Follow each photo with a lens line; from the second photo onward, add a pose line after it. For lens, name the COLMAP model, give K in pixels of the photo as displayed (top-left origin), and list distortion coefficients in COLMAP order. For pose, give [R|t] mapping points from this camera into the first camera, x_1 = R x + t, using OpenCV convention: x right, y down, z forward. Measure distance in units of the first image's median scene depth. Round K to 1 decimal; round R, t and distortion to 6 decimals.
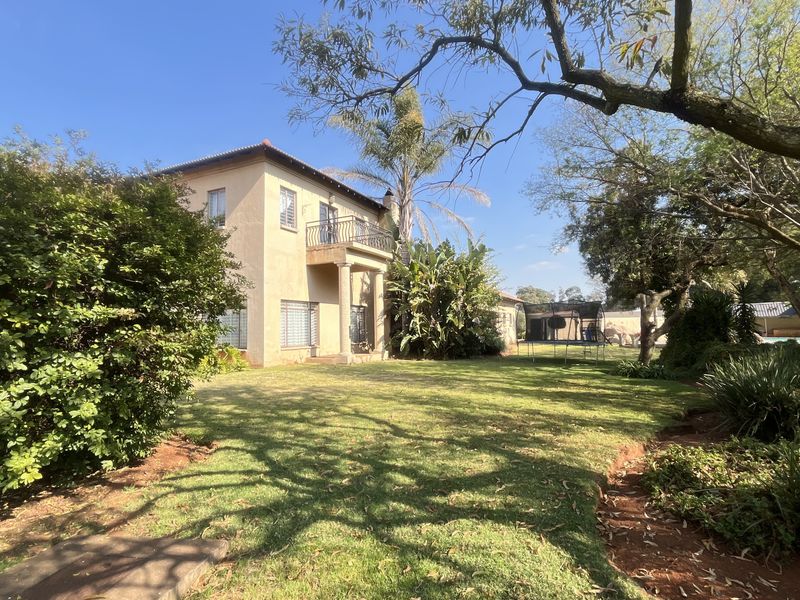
lens RADIAL K [[433.6, 0, 400.0], [0, 433.6, 300.0], [0, 0, 1]] dist [-0.031023, 0.016611]
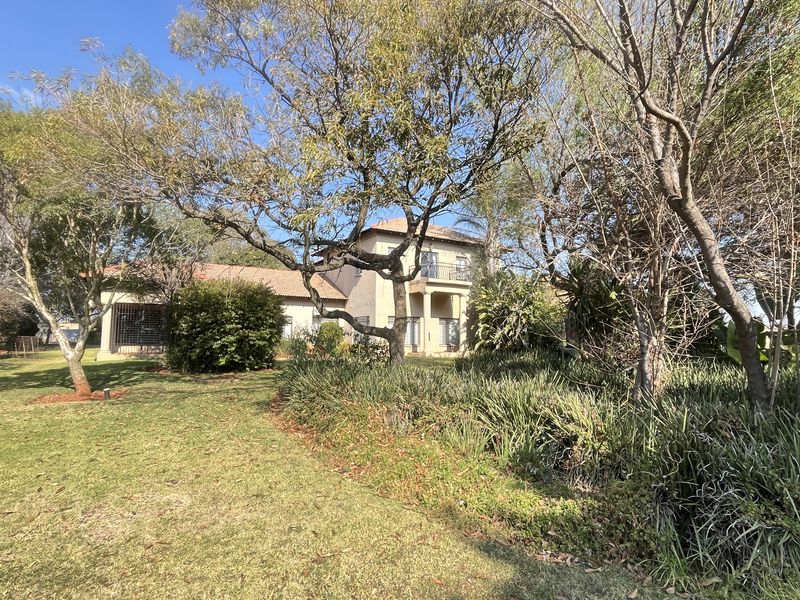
lens RADIAL K [[433.6, 0, 400.0], [0, 433.6, 300.0], [0, 0, 1]] dist [-0.031023, 0.016611]
pose [[0.841877, -0.030278, -0.538819, 0.574004], [0.018782, 0.999464, -0.026818, -0.016252], [0.539342, 0.012457, 0.841995, -0.326309]]
